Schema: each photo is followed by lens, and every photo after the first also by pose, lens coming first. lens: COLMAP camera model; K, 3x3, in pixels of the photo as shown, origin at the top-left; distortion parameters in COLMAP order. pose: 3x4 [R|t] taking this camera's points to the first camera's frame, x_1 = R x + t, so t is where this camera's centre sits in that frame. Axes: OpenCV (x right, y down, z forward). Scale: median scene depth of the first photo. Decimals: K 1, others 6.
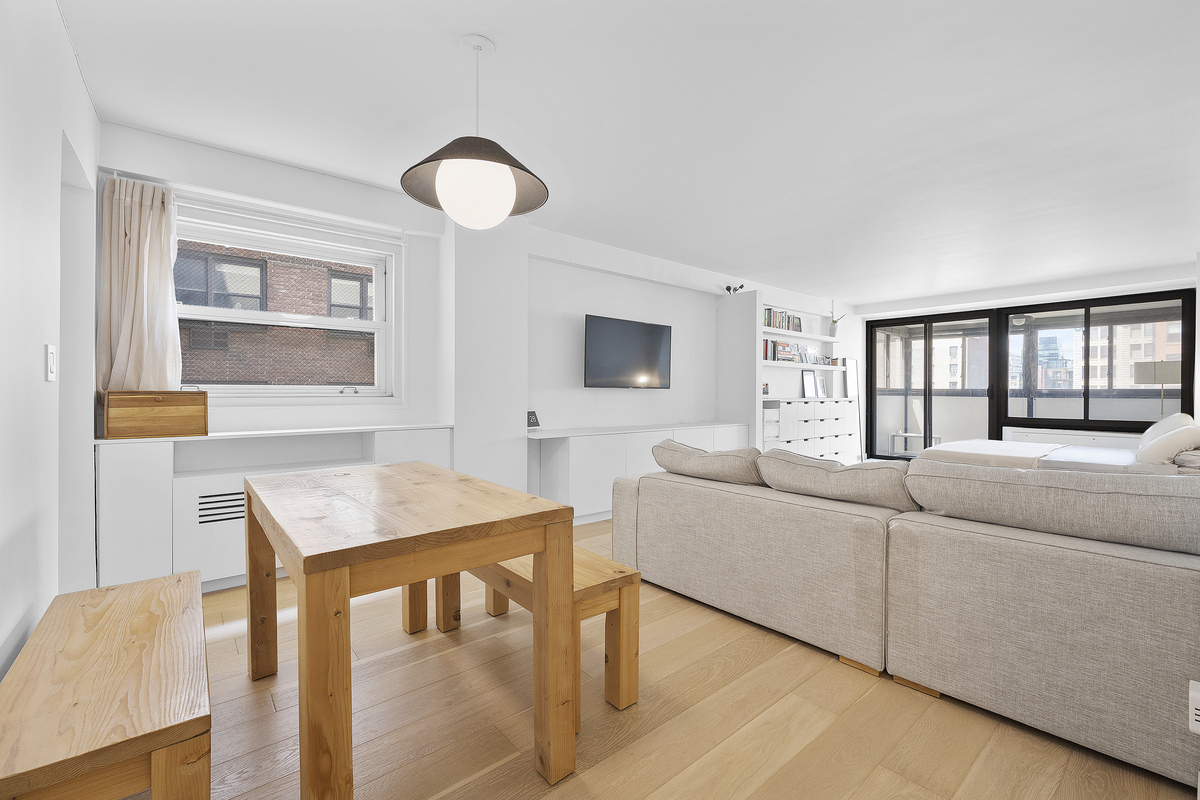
lens RADIAL K [[504.4, 0, 599.8], [0, 504.4, 394.8], [0, 0, 1]] dist [-0.000831, -0.000621]
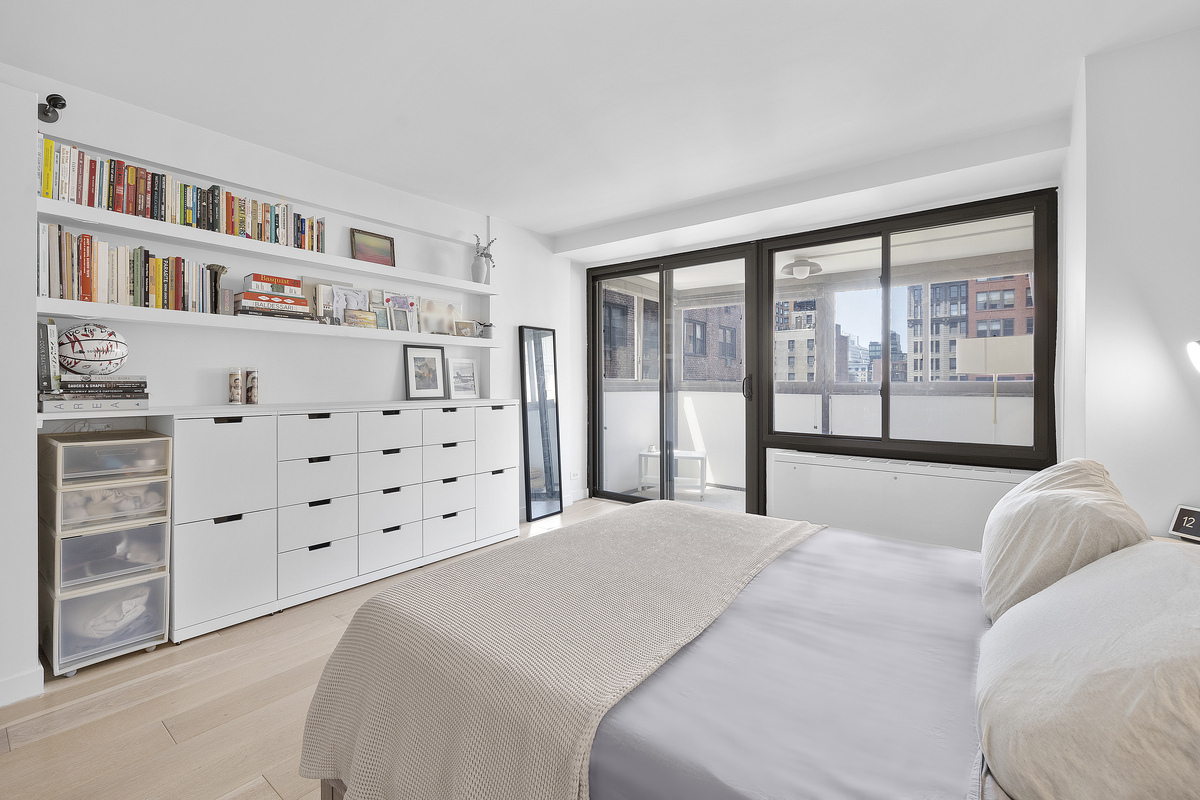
lens RADIAL K [[529.8, 0, 601.0], [0, 529.8, 383.6], [0, 0, 1]] dist [0.000870, -0.000535]
pose [[0.975031, -0.003071, 0.222045, 0.477252], [0.004501, 0.999972, -0.005934, -0.006809], [-0.222021, 0.006785, 0.975018, 0.450601]]
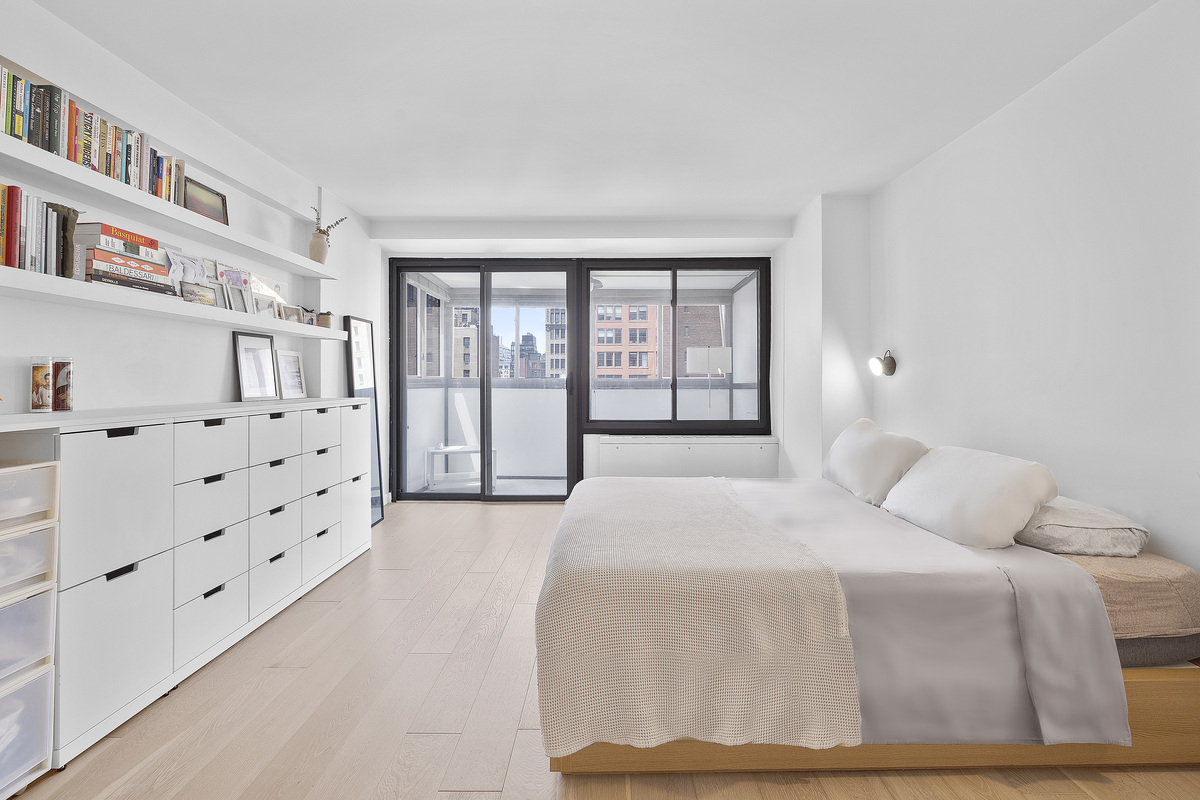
lens RADIAL K [[529.8, 0, 611.6], [0, 529.8, 375.8], [0, 0, 1]] dist [0.000870, -0.000535]
pose [[0.635270, 0.002573, 0.772286, 0.270614], [0.007413, 0.999928, -0.009429, -0.008305], [-0.772255, 0.011715, 0.635205, 0.511694]]
